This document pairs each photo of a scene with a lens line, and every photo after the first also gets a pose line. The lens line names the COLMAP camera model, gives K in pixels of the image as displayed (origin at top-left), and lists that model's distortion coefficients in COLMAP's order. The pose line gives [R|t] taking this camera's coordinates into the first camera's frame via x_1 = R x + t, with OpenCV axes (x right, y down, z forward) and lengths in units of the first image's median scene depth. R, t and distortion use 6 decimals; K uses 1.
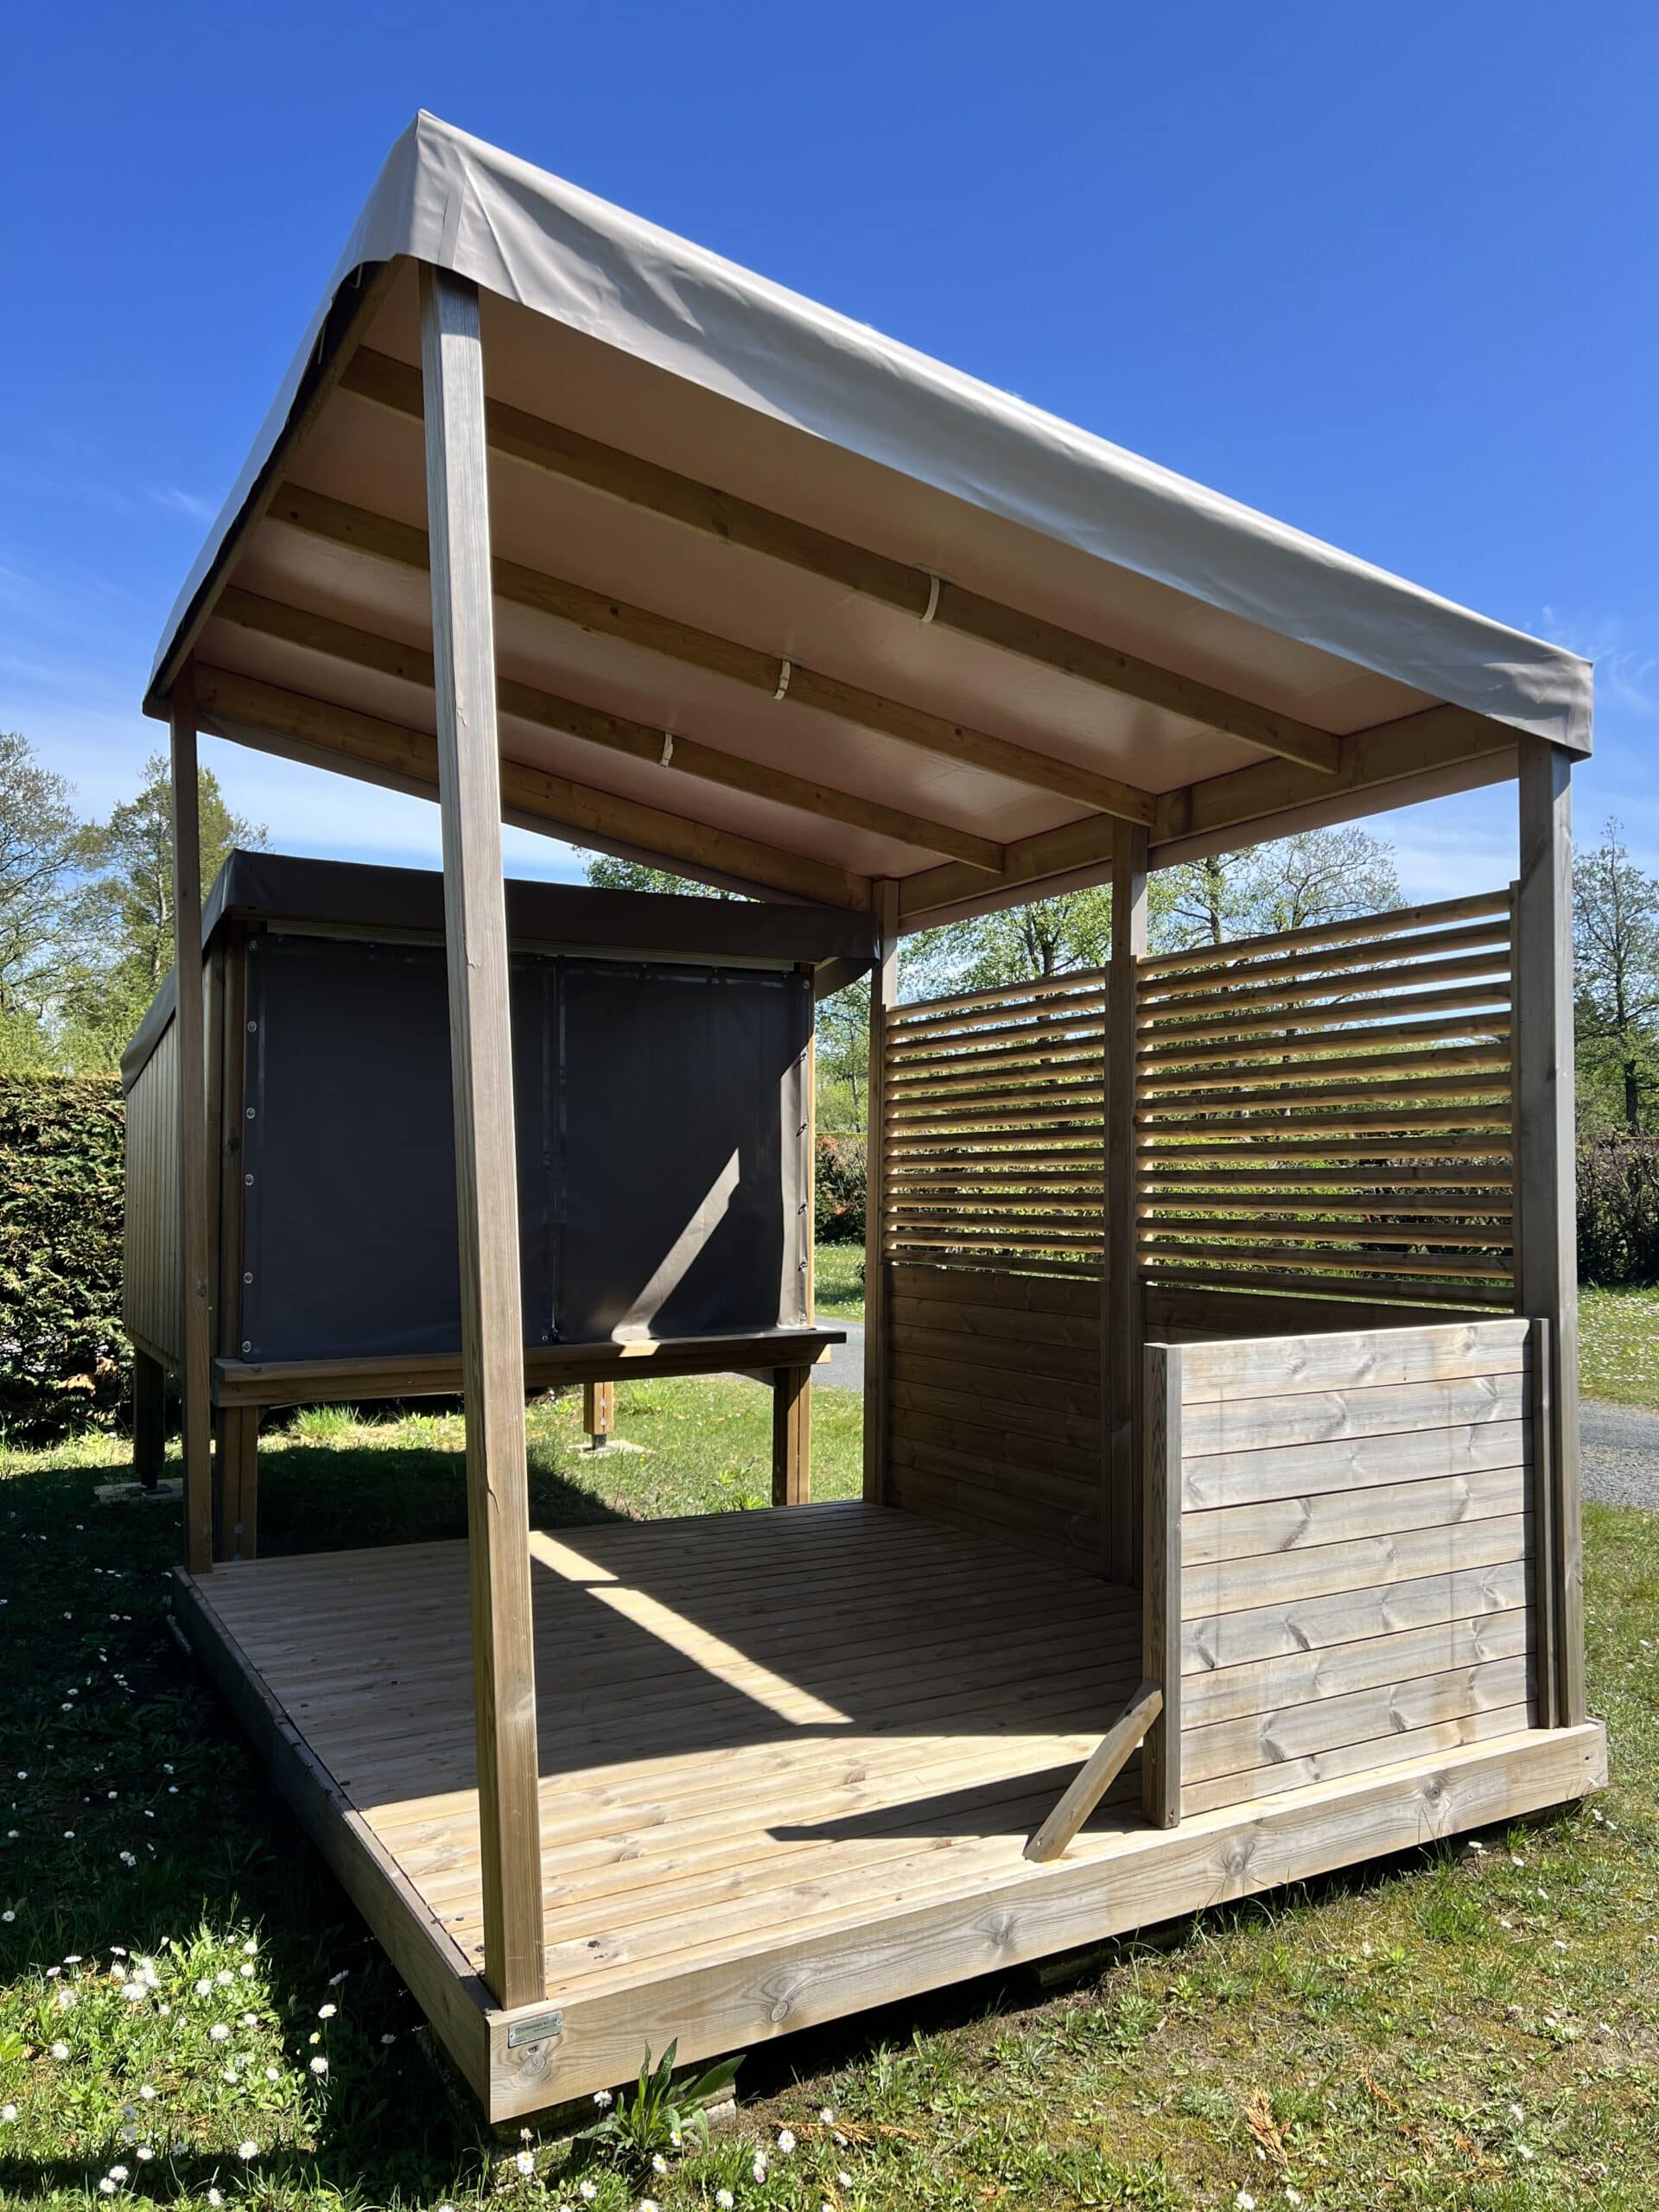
lens RADIAL K [[1629.5, 0, 834.1], [0, 1629.5, 1113.0], [0, 0, 1]] dist [0.032294, -0.006819]
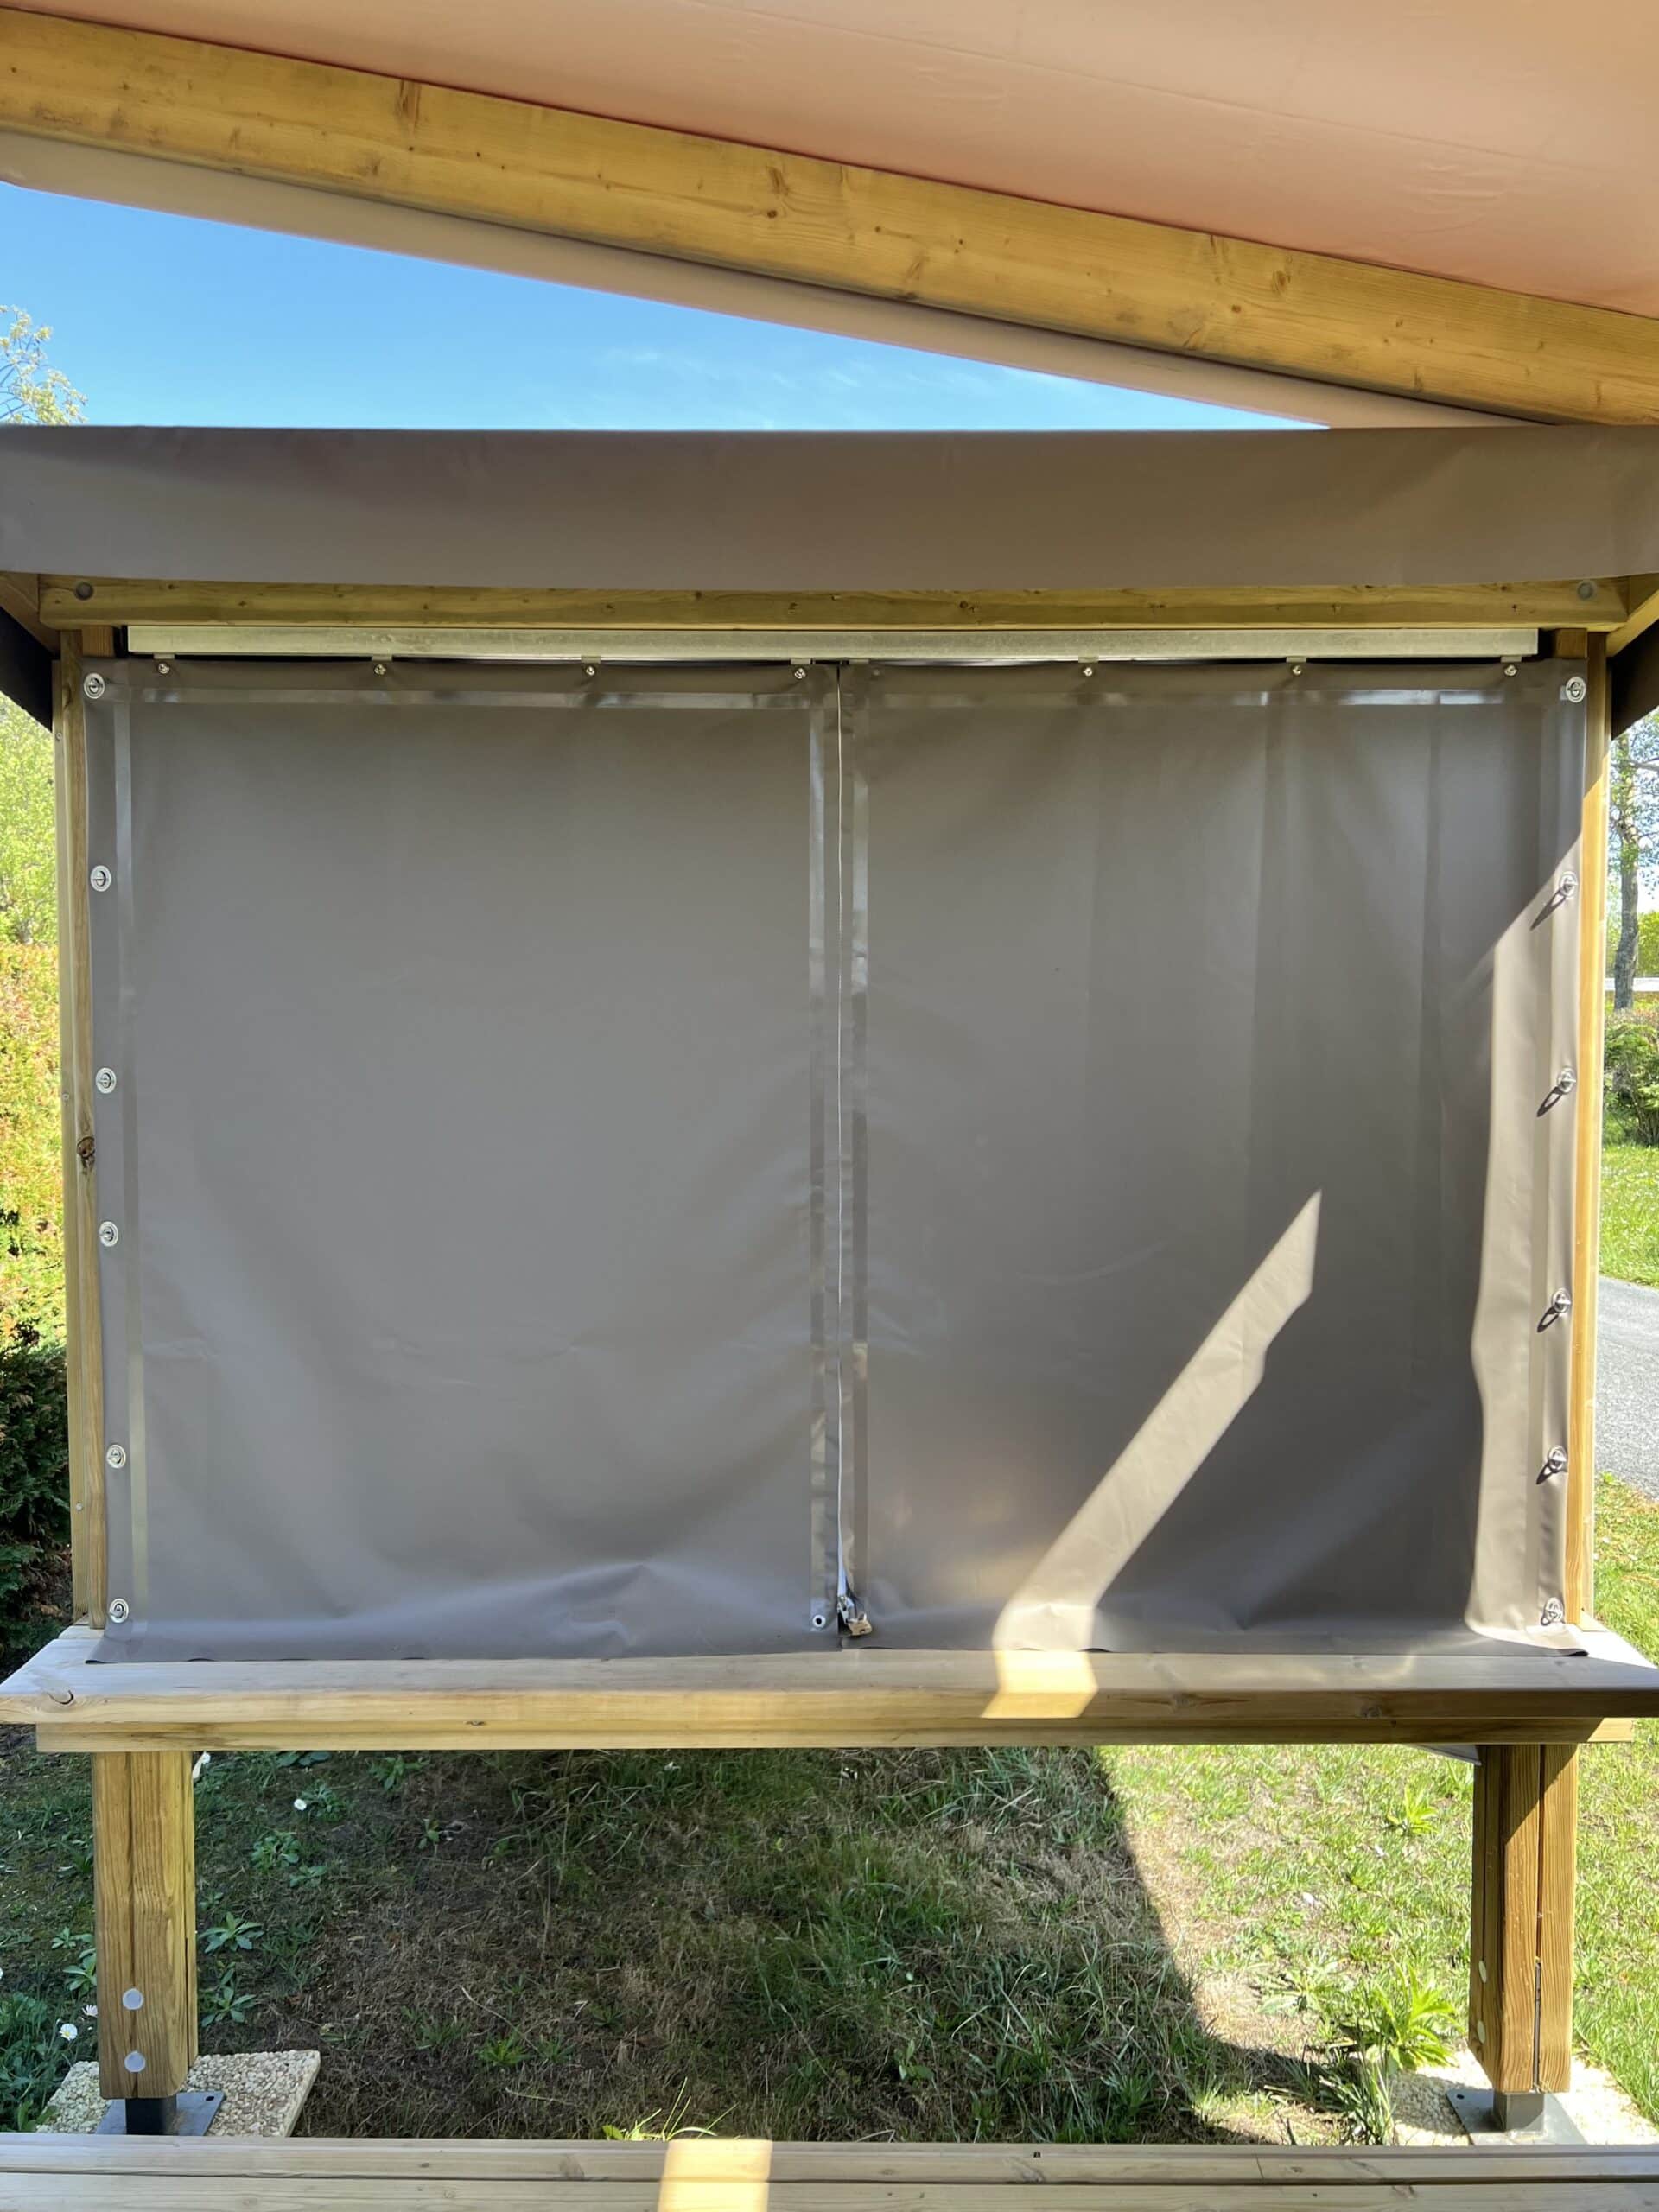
lens RADIAL K [[1629.5, 0, 825.6], [0, 1629.5, 1095.3], [0, 0, 1]] dist [0.032294, -0.006819]
pose [[0.867134, 0.018585, -0.497728, 0.021862], [0.019541, 0.997265, 0.071281, -0.019642], [0.497691, -0.071536, 0.864399, 0.623852]]
